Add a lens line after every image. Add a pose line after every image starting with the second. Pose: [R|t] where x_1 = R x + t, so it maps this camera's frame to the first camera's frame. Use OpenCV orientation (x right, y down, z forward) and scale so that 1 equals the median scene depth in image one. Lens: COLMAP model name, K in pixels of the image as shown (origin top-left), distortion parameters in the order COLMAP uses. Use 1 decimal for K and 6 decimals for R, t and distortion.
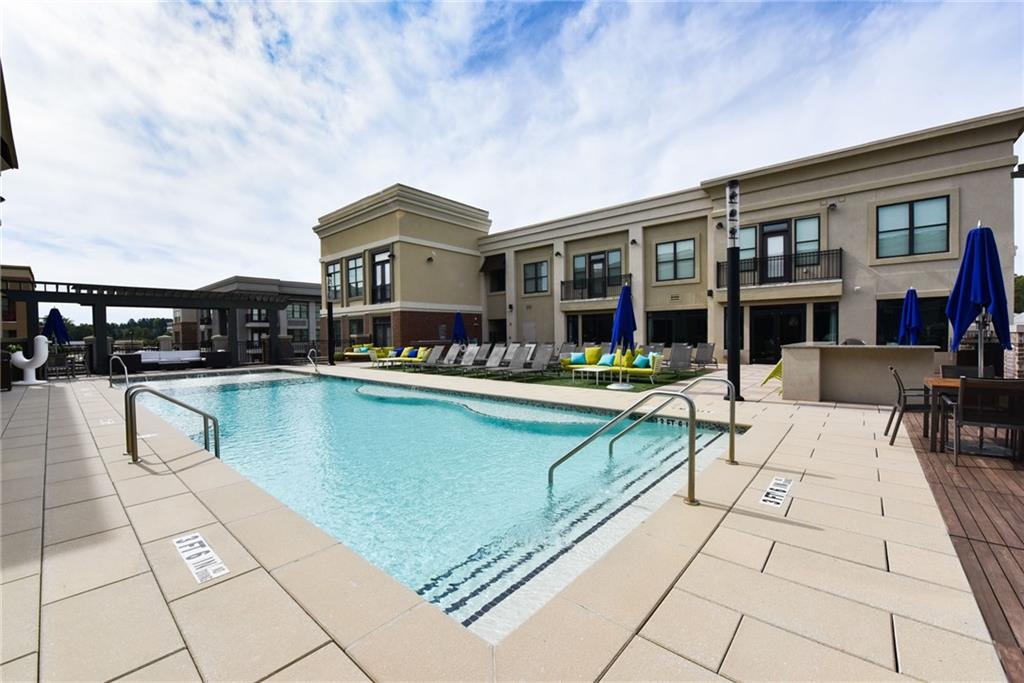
lens RADIAL K [[409.6, 0, 512.0], [0, 409.6, 341.5], [0, 0, 1]] dist [-0.023215, -0.000066]
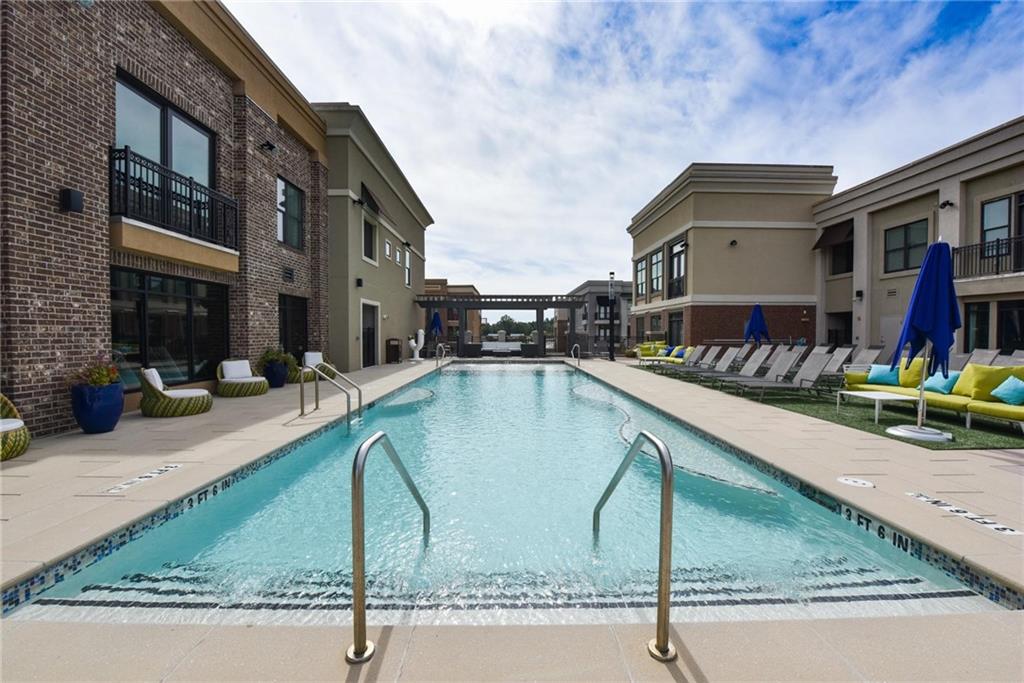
lens RADIAL K [[408.6, 0, 511.0], [0, 408.6, 344.8], [0, 0, 1]] dist [-0.020423, -0.000462]
pose [[0.661225, 0.034549, -0.749392, 0.130743], [-0.022010, 0.999402, 0.026655, -0.003623], [0.749865, -0.001131, 0.661590, 0.108171]]
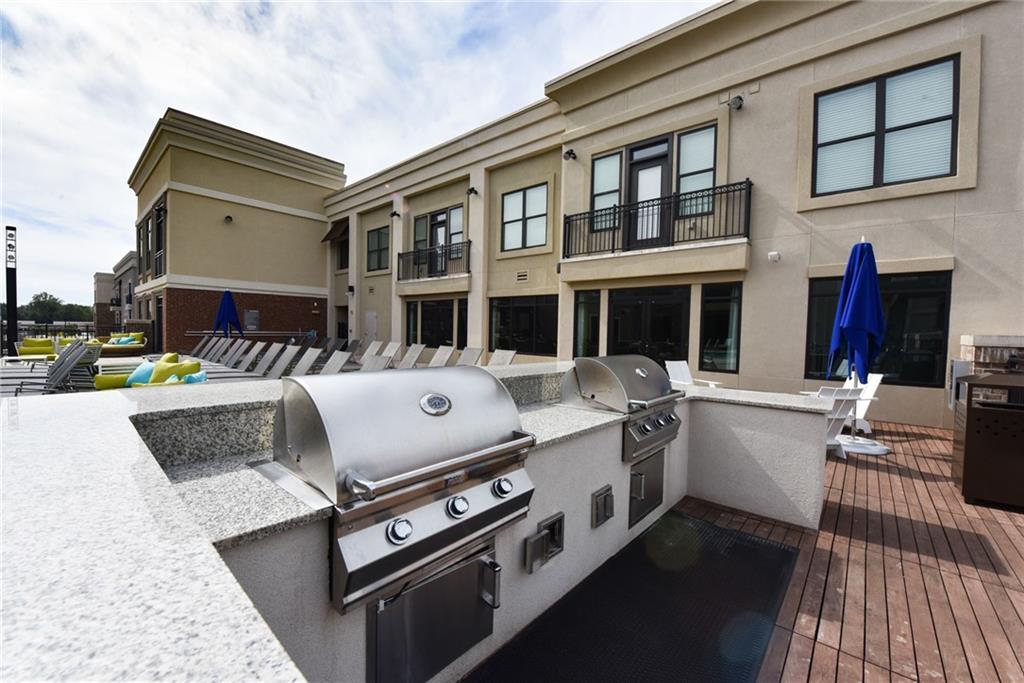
lens RADIAL K [[411.8, 0, 515.8], [0, 411.8, 340.3], [0, 0, 1]] dist [-0.019975, 0.000103]
pose [[0.999321, 0.034967, -0.011653, 0.328563], [-0.034884, 0.999365, 0.007245, -0.009122], [0.011899, -0.006834, 0.999906, 0.287897]]
